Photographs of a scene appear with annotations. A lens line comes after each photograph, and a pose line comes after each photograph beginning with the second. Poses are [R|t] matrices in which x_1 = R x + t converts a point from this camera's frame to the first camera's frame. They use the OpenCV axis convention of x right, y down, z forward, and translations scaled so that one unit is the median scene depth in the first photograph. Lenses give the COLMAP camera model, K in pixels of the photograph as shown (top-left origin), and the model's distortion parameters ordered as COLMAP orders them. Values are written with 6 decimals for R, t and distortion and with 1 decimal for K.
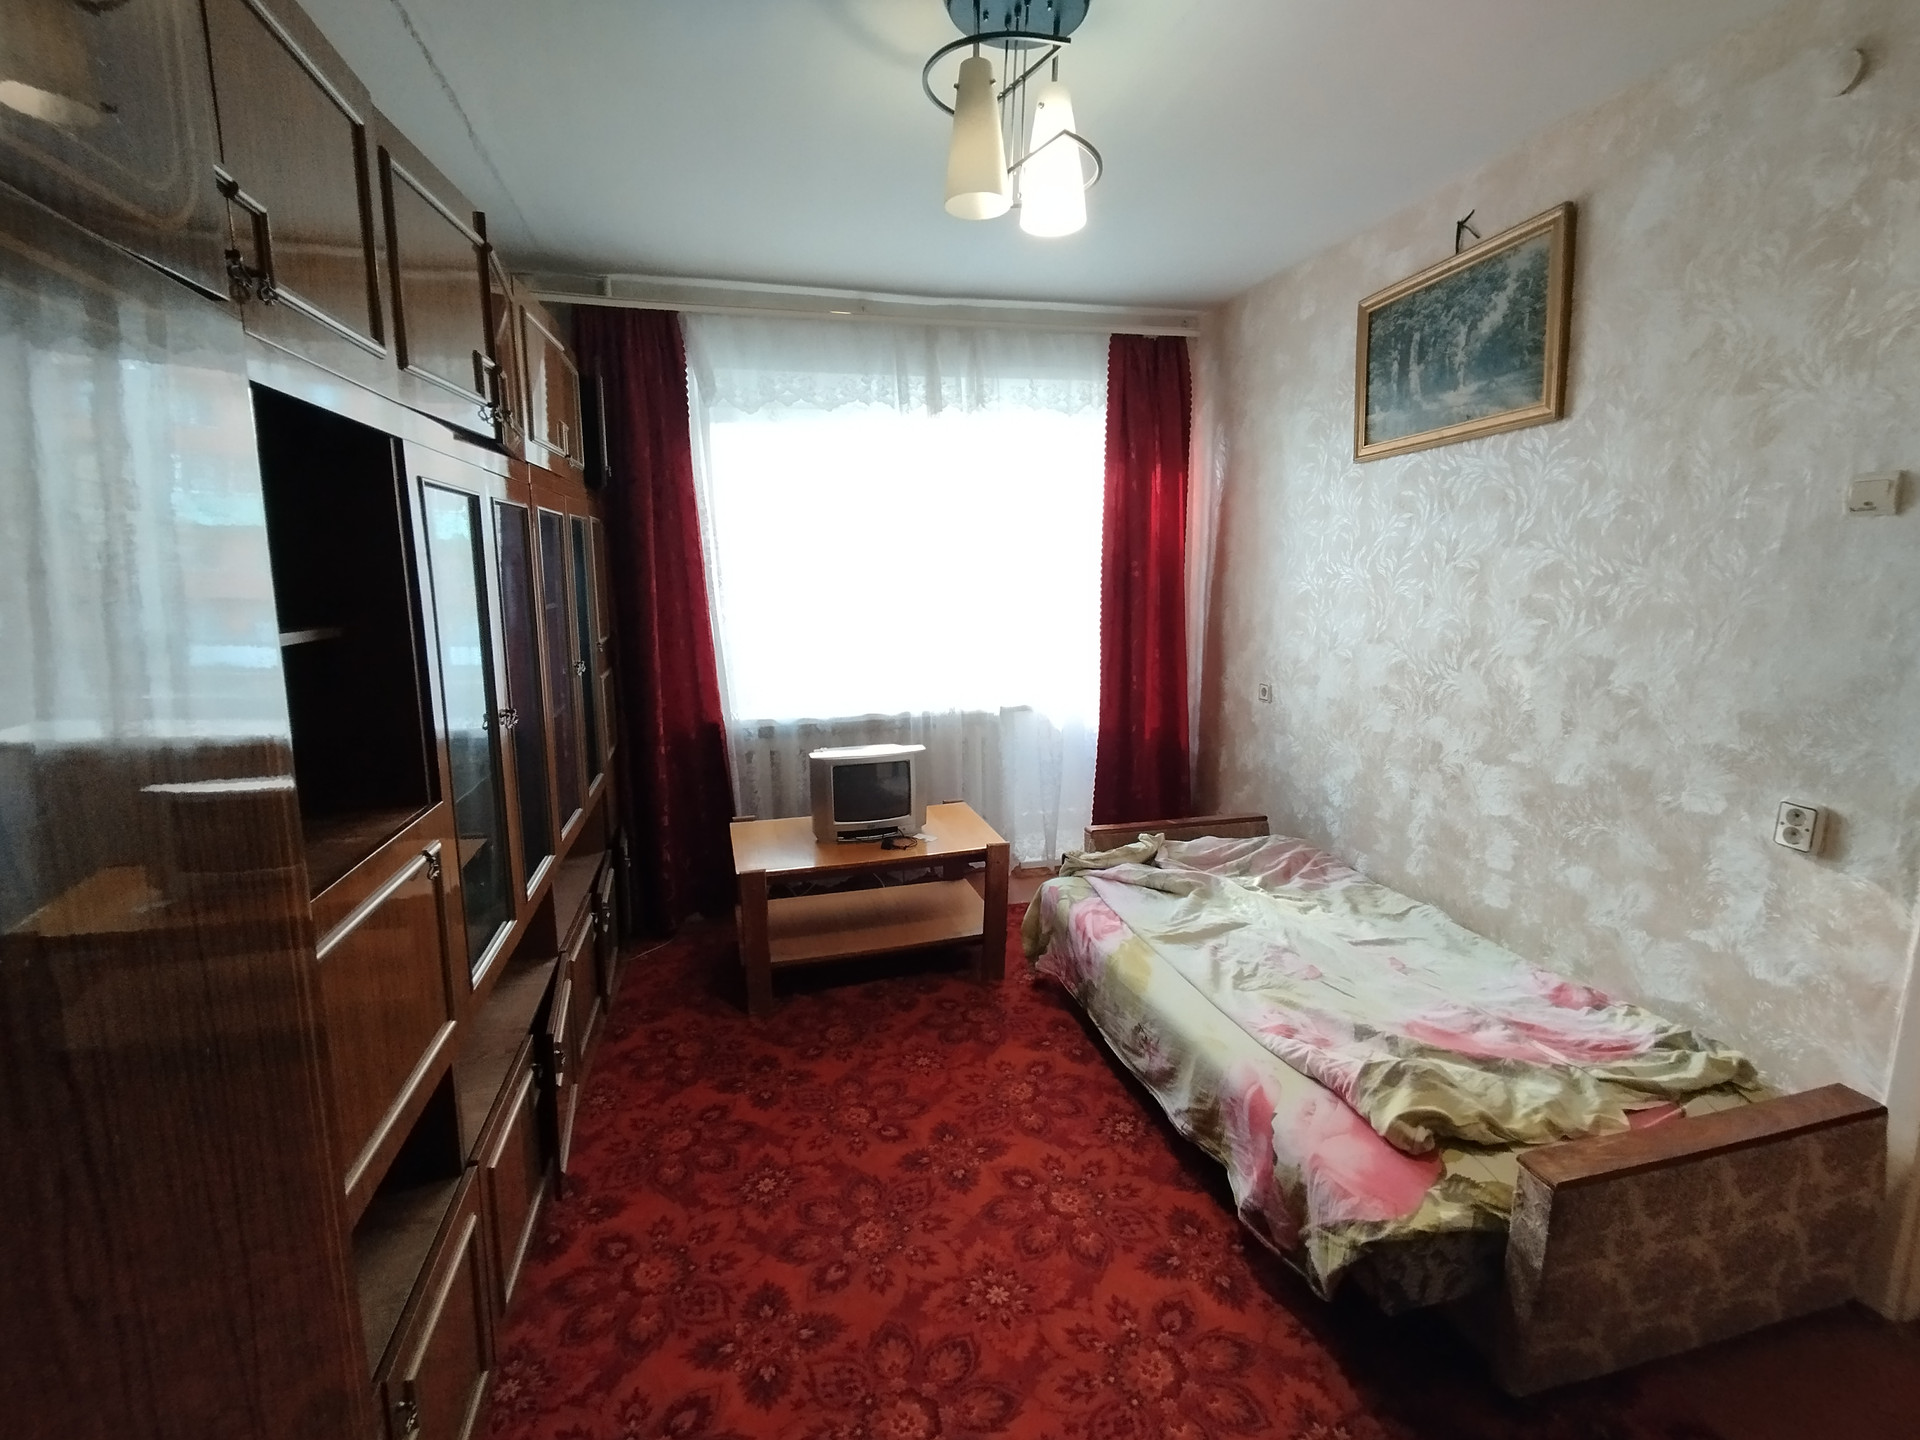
lens RADIAL K [[883.9, 0, 961.0], [0, 883.9, 723.7], [0, 0, 1]] dist [-0.000968, -0.002181]
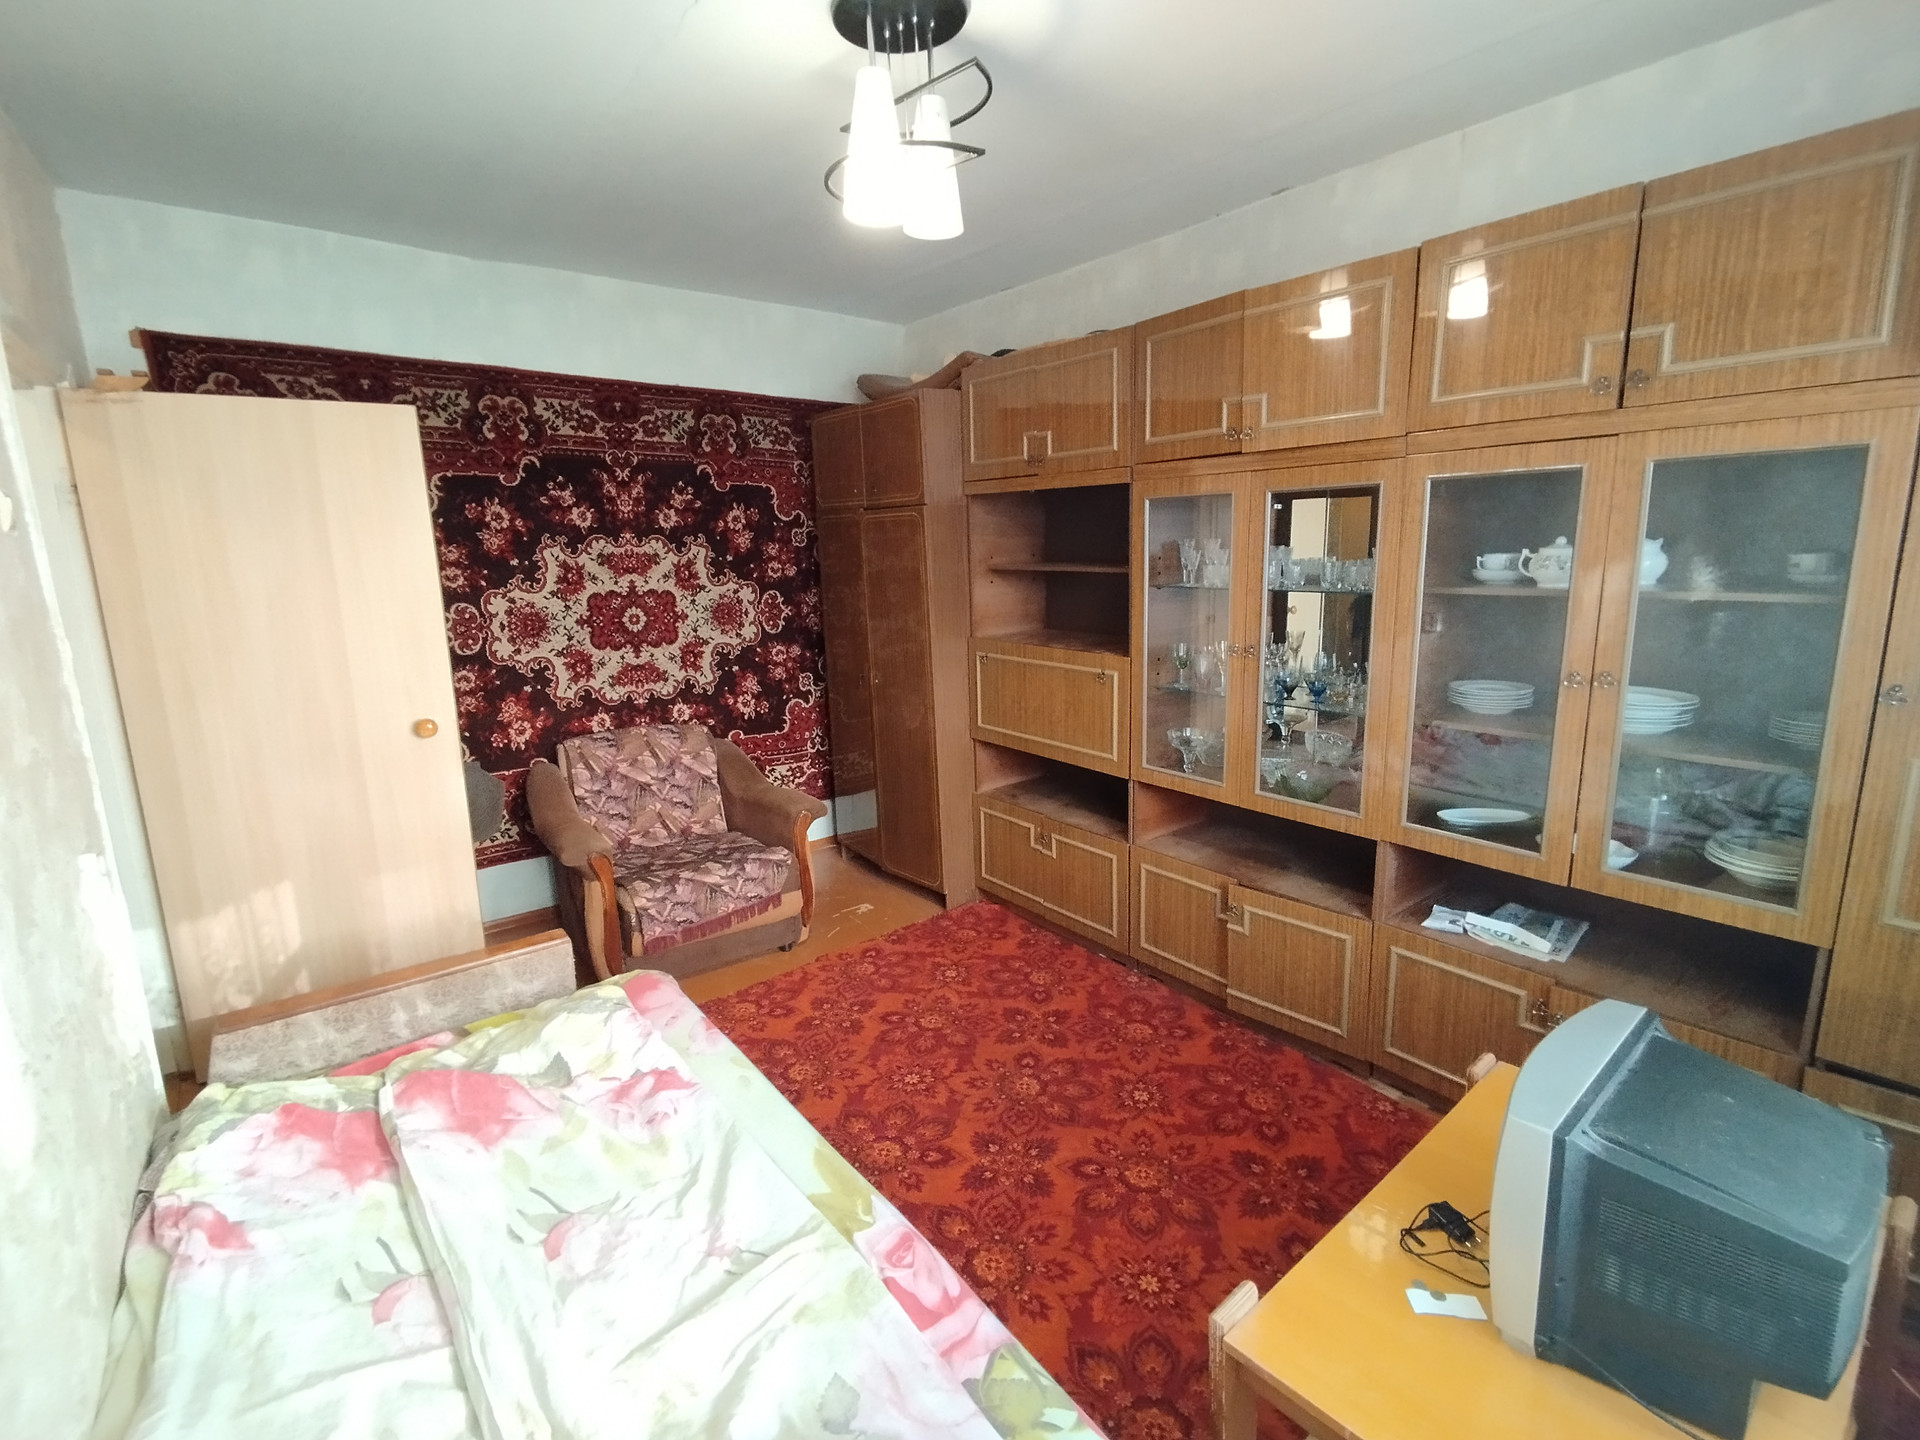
lens RADIAL K [[883.9, 0, 958.0], [0, 883.9, 709.2], [0, 0, 1]] dist [-0.000968, -0.002181]
pose [[-0.910194, 0.112668, -0.398564, 0.403399], [-0.044151, 0.930414, 0.363841, -0.354489], [0.411823, 0.348763, -0.841883, 1.730296]]
